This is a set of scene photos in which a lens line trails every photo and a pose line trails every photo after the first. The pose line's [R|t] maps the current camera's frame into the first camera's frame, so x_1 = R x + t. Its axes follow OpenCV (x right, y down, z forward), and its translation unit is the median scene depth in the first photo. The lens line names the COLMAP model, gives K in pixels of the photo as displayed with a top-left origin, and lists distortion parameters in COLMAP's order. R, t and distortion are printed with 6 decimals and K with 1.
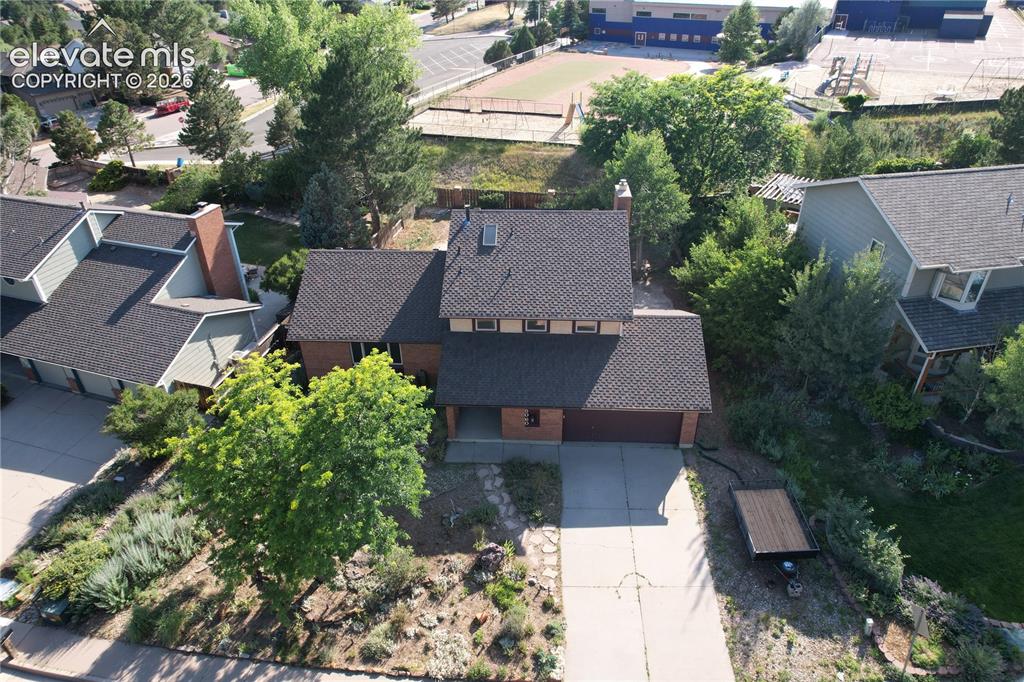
lens RADIAL K [[653.9, 0, 515.7], [0, 653.9, 338.1], [0, 0, 1]] dist [-0.078518, 0.067740]
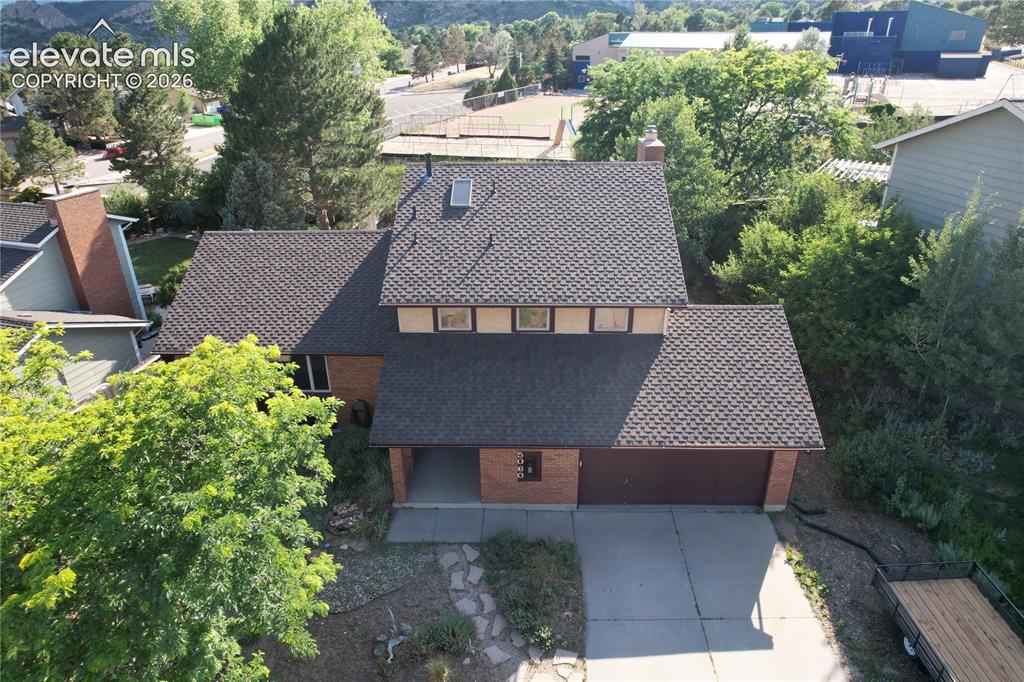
lens RADIAL K [[653.9, 0, 515.7], [0, 653.9, 338.1], [0, 0, 1]] dist [-0.078518, 0.067740]
pose [[0.999609, -0.009621, 0.026273, -0.002704], [0.012532, 0.993520, -0.112964, 0.070849], [-0.025016, 0.113249, 0.993252, 0.372420]]
